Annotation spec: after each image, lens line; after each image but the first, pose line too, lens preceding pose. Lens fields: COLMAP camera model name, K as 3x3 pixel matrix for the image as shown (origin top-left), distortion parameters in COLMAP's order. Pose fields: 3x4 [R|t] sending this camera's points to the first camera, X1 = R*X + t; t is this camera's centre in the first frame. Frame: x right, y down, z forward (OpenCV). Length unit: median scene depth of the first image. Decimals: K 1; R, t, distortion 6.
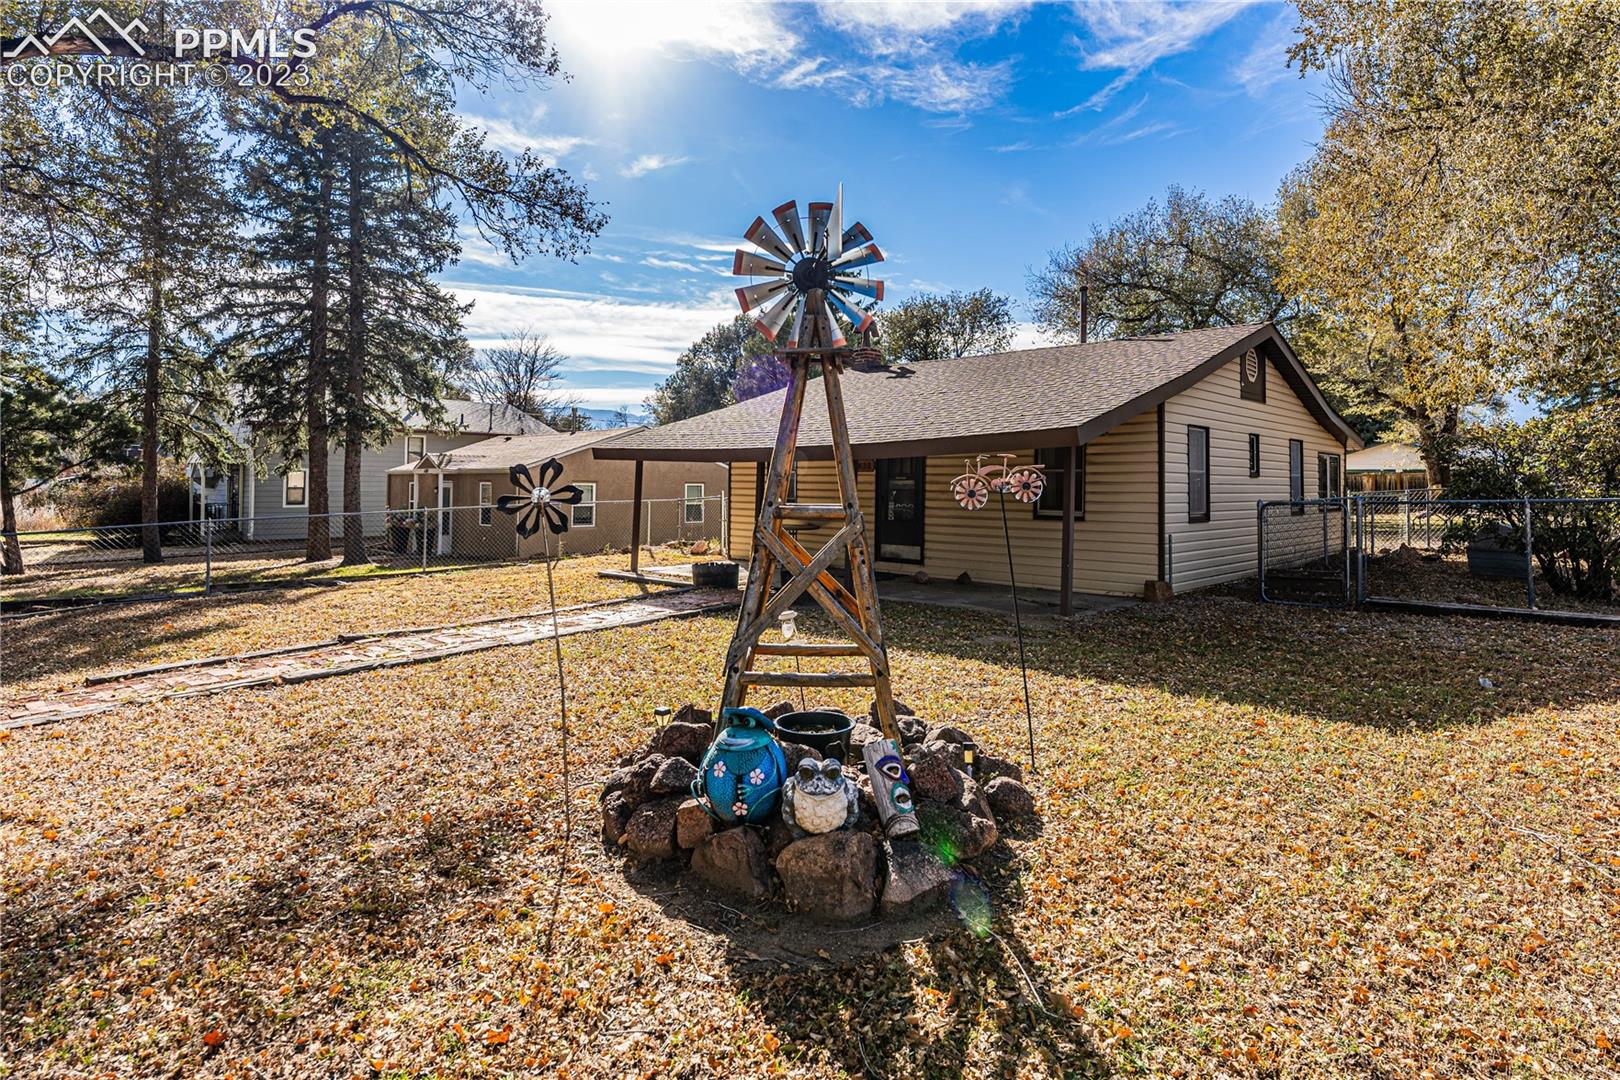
lens RADIAL K [[847.0, 0, 840.1], [0, 847.0, 457.4], [0, 0, 1]] dist [0.000259, 0.000137]
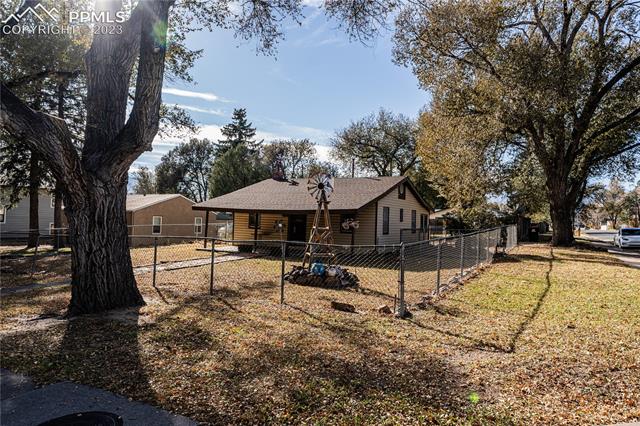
lens RADIAL K [[442.4, 0, 319.8], [0, 442.4, 213.4], [0, 0, 1]] dist [0.001665, 0.000376]
pose [[0.968325, 0.026925, 0.248238, -0.235921], [-0.032967, 0.999252, 0.020212, -0.030641], [-0.247508, -0.027756, 0.968488, -0.560690]]
